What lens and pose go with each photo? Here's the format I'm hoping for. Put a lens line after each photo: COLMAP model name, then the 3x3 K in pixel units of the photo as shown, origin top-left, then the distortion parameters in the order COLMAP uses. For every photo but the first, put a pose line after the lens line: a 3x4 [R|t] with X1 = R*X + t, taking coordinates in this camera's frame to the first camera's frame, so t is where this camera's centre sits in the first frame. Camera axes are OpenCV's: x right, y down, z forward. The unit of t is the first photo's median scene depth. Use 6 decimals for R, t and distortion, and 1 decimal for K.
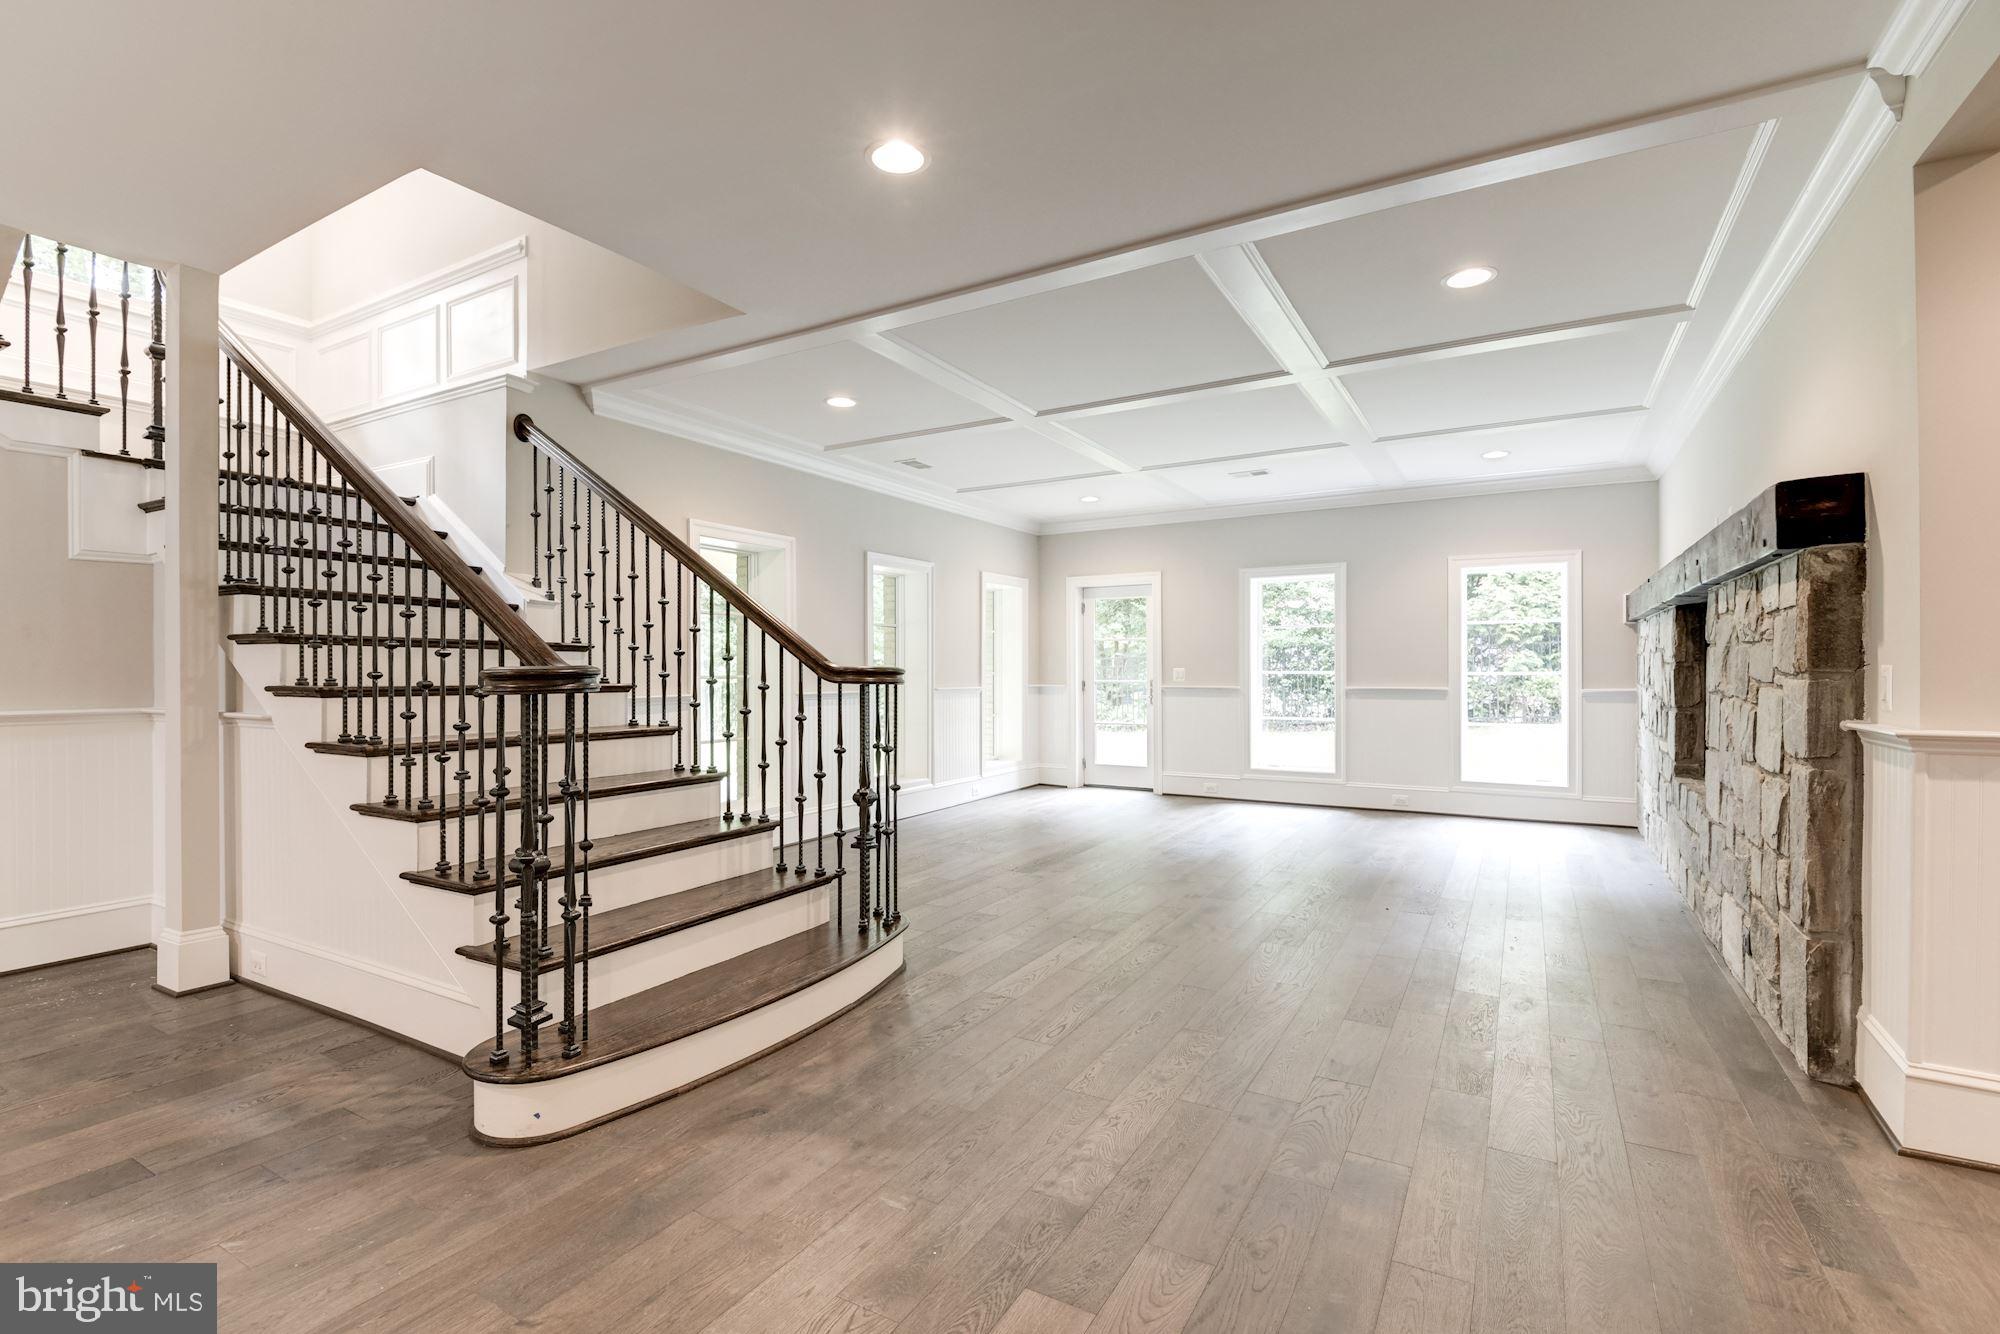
lens RADIAL K [[917.9, 0, 981.3], [0, 917.9, 669.0], [0, 0, 1]] dist [0.015254, -0.001424]
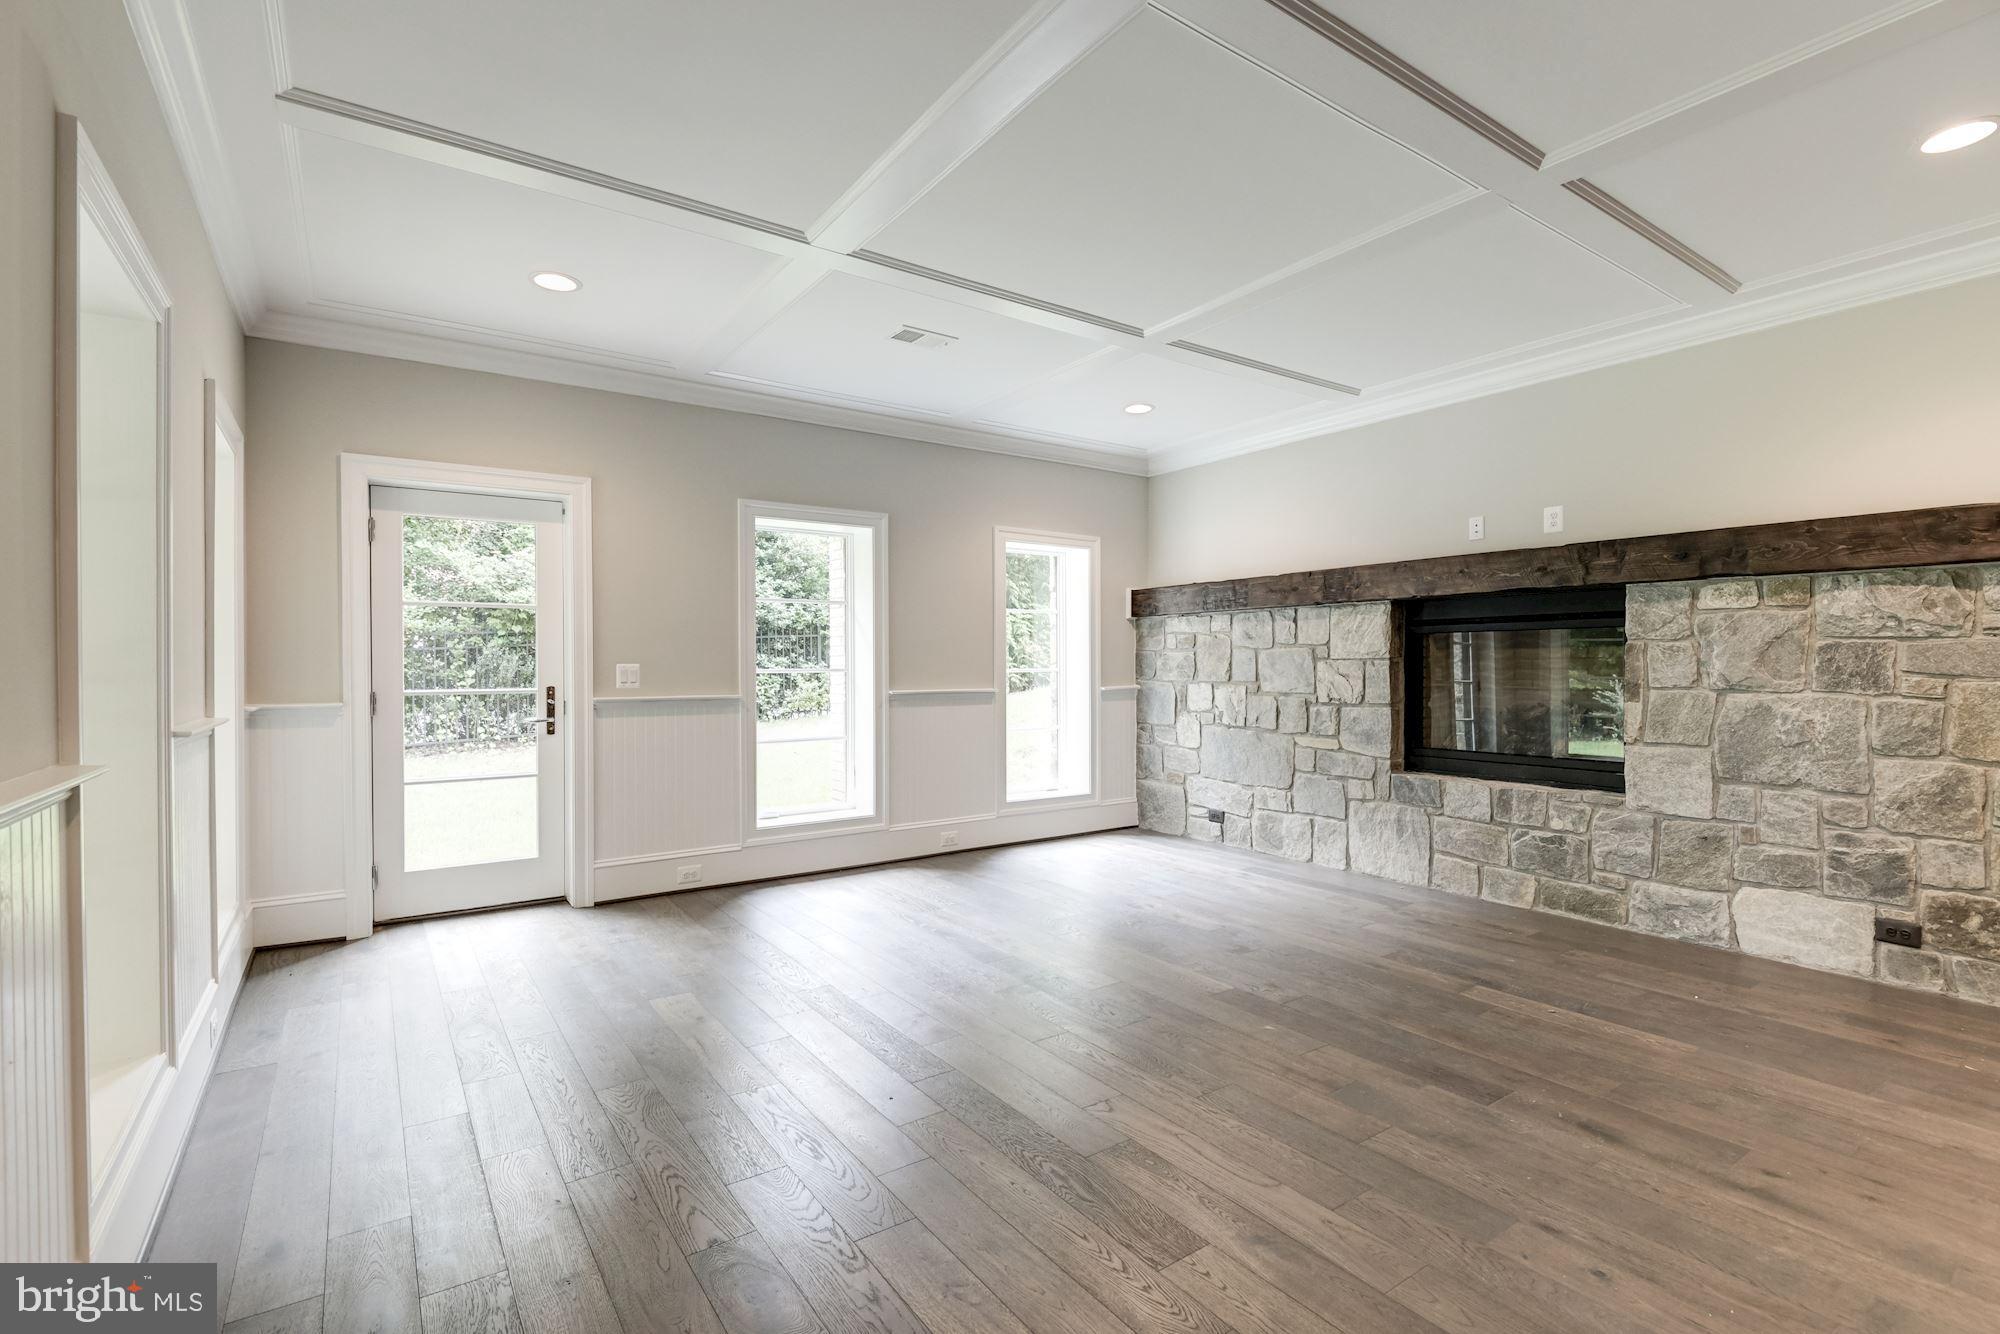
lens RADIAL K [[917.9, 0, 999.1], [0, 917.9, 666.3], [0, 0, 1]] dist [0.015254, -0.001424]
pose [[0.403688, -0.002136, 0.914894, -0.225874], [-0.000538, 0.999997, 0.002572, -0.001141], [-0.914896, -0.001530, 0.403686, 0.675484]]
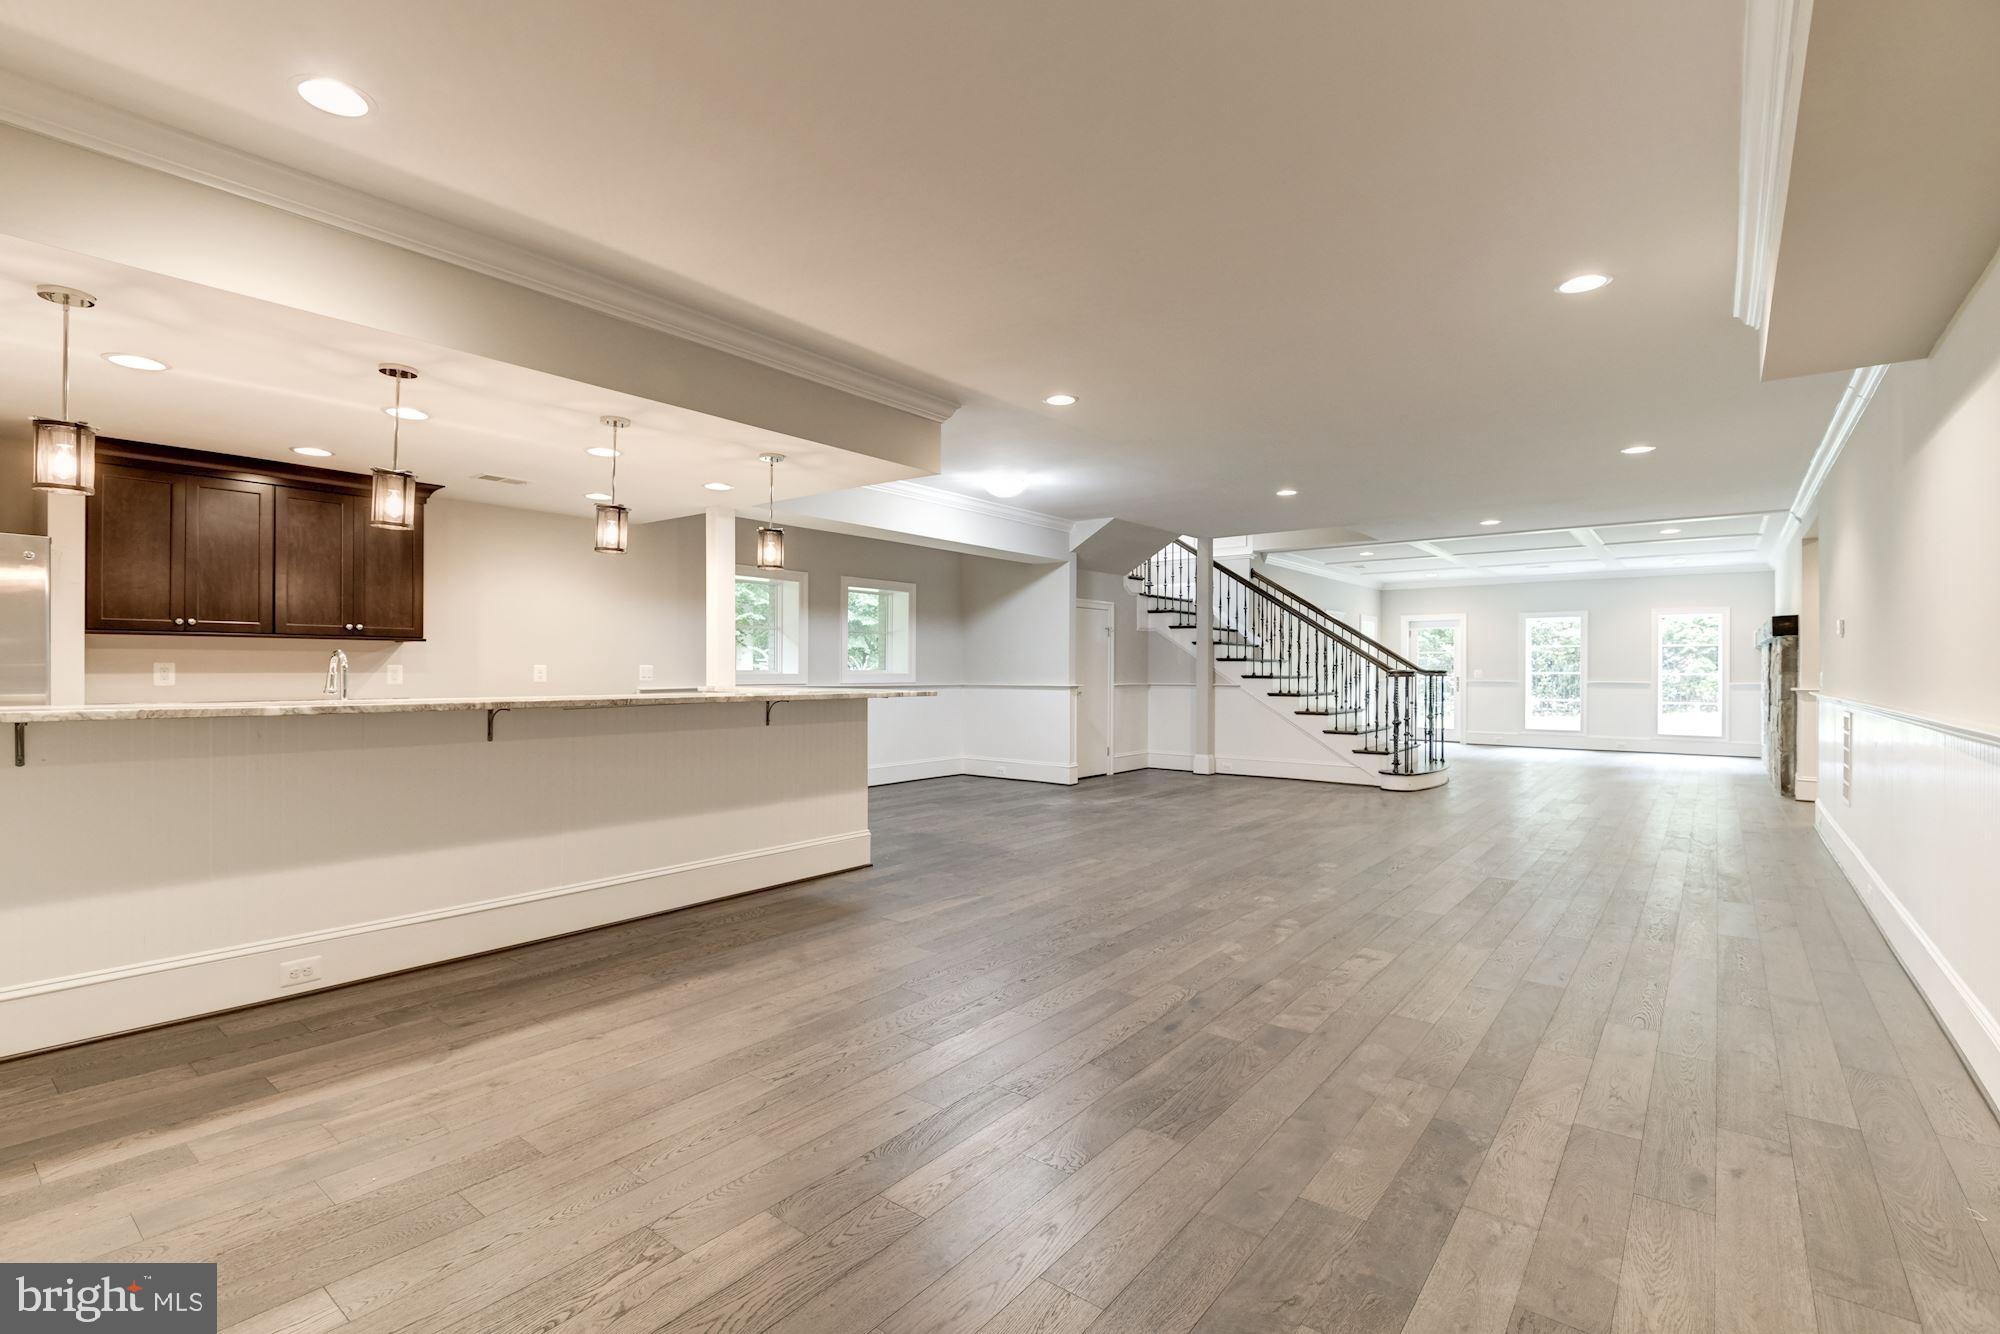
lens RADIAL K [[917.9, 0, 1007.4], [0, 917.9, 668.1], [0, 0, 1]] dist [0.015254, -0.001424]
pose [[0.992905, 0.005248, -0.118798, -0.524087], [-0.005120, 0.999986, 0.001381, -0.002139], [0.118803, -0.000763, 0.992918, -0.937377]]
